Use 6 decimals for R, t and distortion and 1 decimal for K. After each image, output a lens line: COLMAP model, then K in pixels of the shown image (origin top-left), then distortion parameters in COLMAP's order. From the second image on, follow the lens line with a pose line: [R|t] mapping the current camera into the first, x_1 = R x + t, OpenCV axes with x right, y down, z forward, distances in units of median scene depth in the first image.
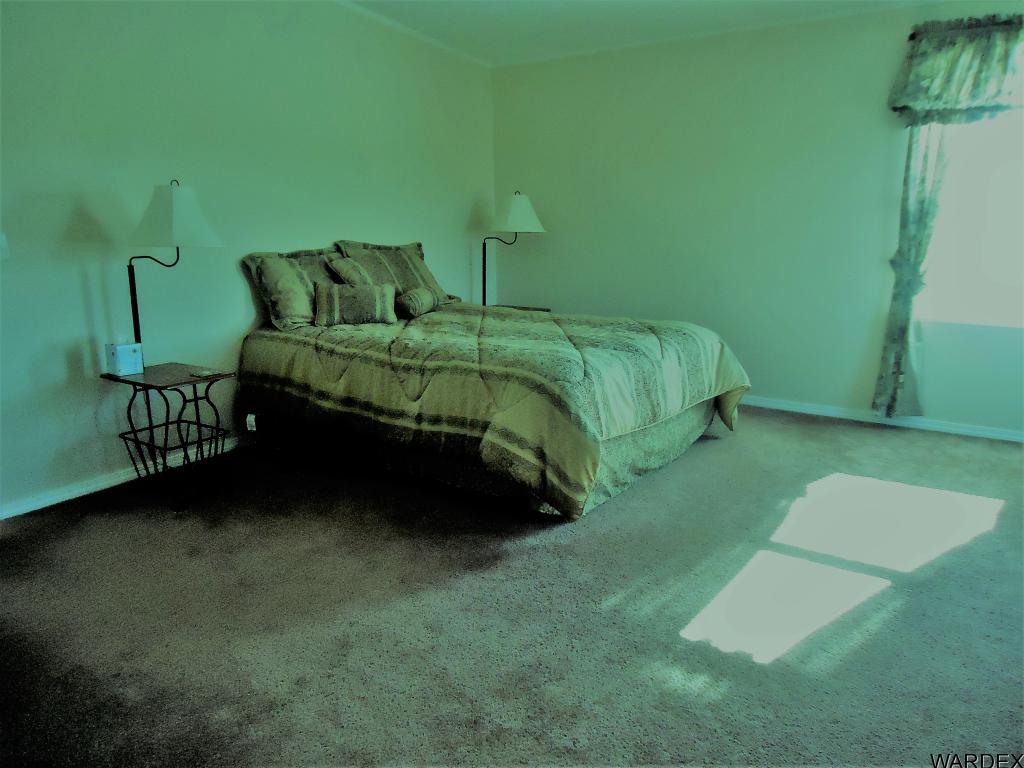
lens RADIAL K [[745.5, 0, 512.0], [0, 745.5, 384.0], [0, 0, 1]] dist [-0.007739, 0.008122]
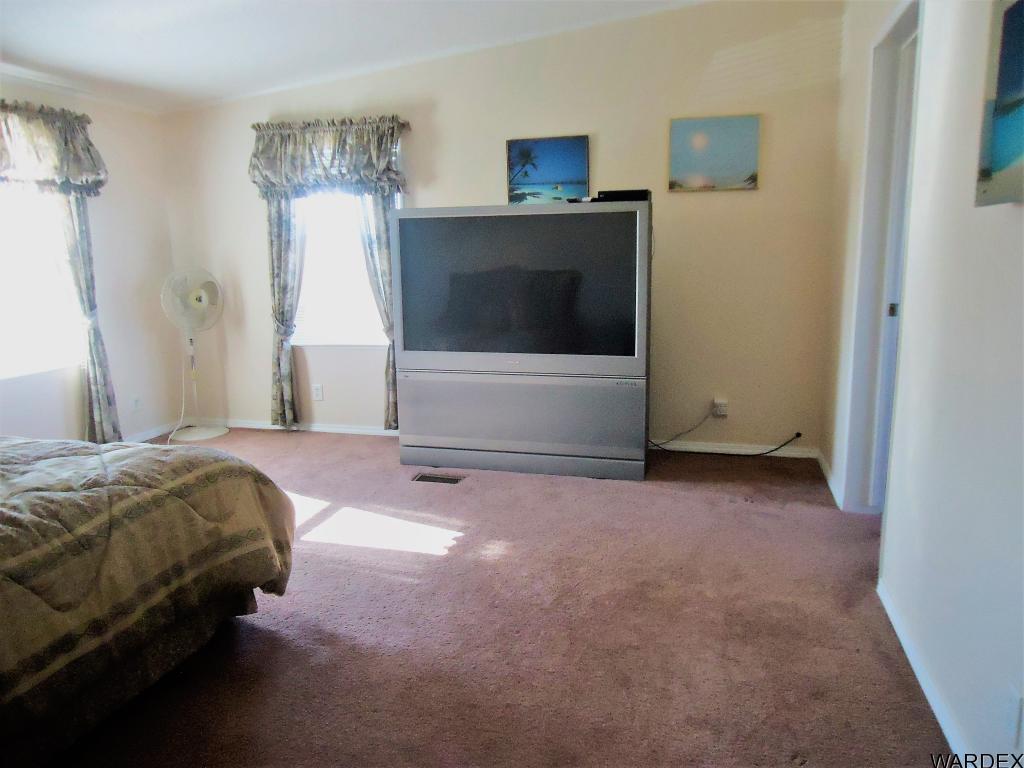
lens RADIAL K [[745.5, 0, 512.0], [0, 745.5, 384.0], [0, 0, 1]] dist [-0.007739, 0.008122]
pose [[-0.338262, -0.151553, 0.928768, -0.841084], [0.238720, 0.940845, 0.240467, -0.219422], [-0.910270, 0.303056, -0.282073, 0.898619]]
